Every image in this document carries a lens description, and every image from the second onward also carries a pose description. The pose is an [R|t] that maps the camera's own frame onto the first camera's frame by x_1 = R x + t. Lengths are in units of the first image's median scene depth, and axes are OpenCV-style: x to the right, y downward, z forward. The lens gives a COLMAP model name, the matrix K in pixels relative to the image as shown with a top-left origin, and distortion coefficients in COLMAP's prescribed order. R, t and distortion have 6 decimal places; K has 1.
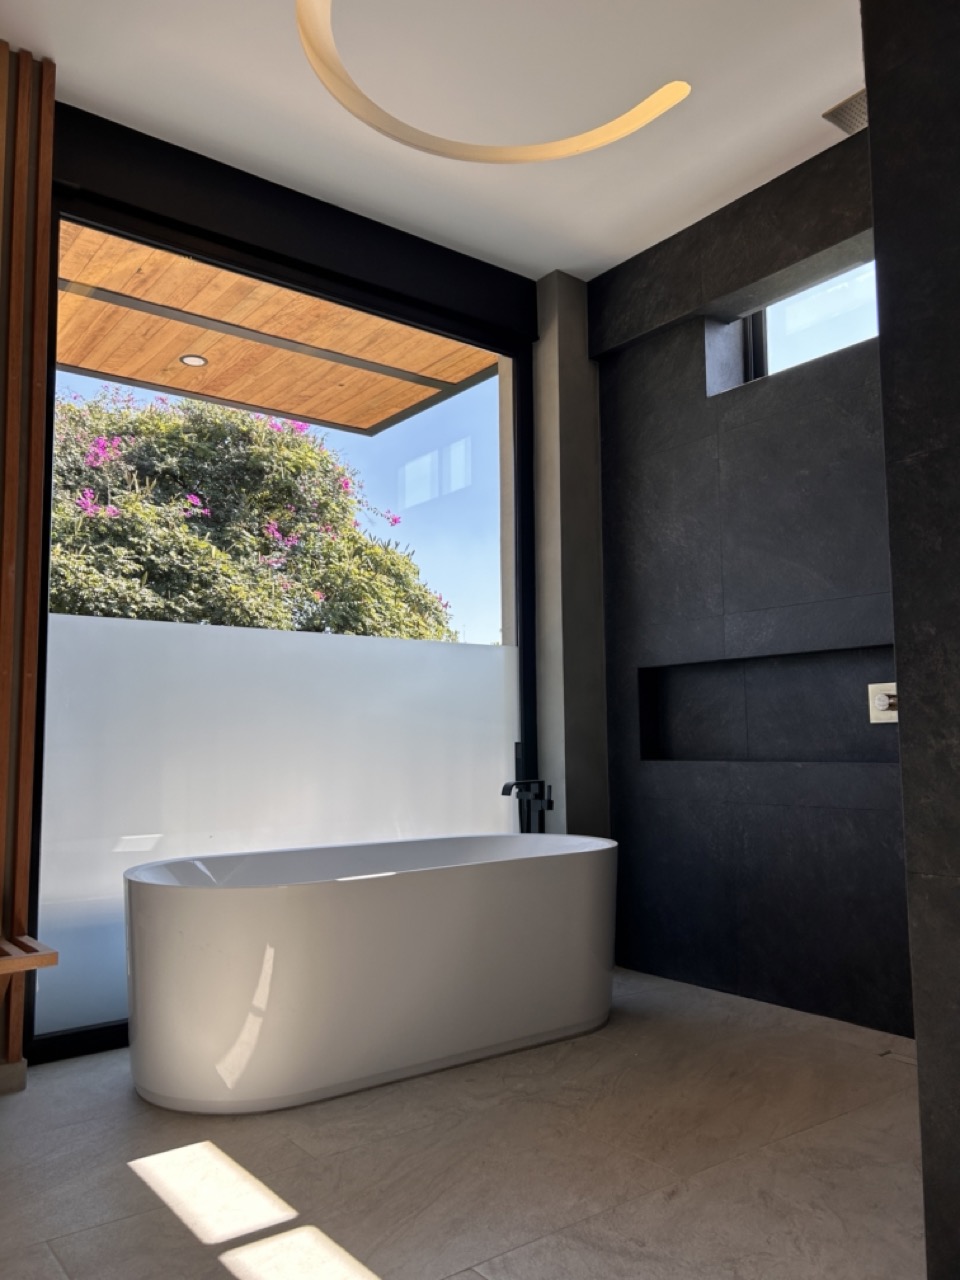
lens RADIAL K [[972.9, 0, 482.4], [0, 972.9, 648.3], [0, 0, 1]] dist [0.067567, -0.066130]
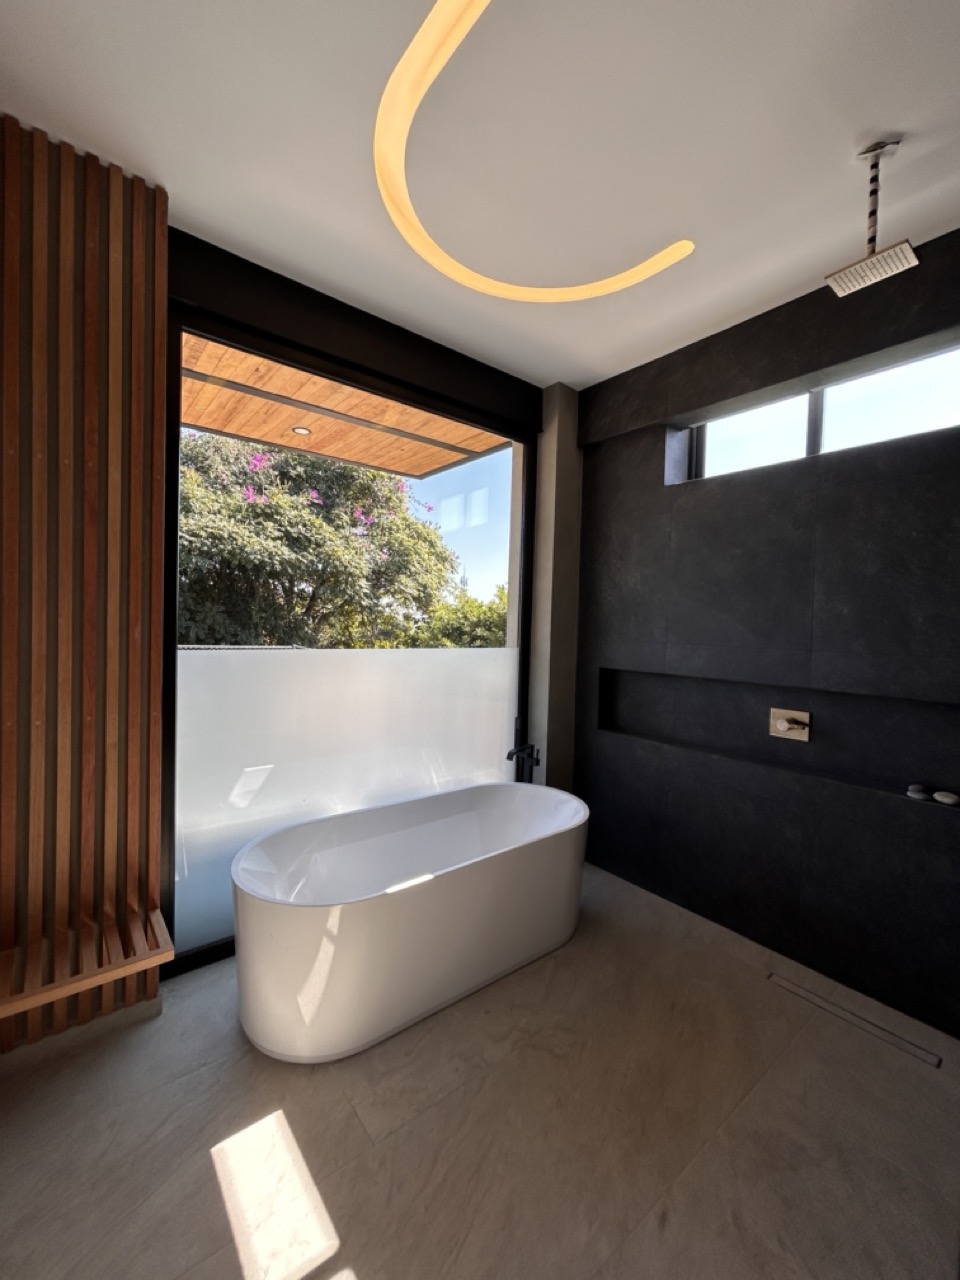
lens RADIAL K [[522.1, 0, 483.5], [0, 522.1, 637.0], [0, 0, 1]] dist [0.007488, -0.000194]
pose [[0.998903, 0.039797, 0.024684, -0.031607], [-0.042577, 0.991265, 0.124820, -0.098492], [-0.019501, -0.125734, 0.991872, 0.187501]]
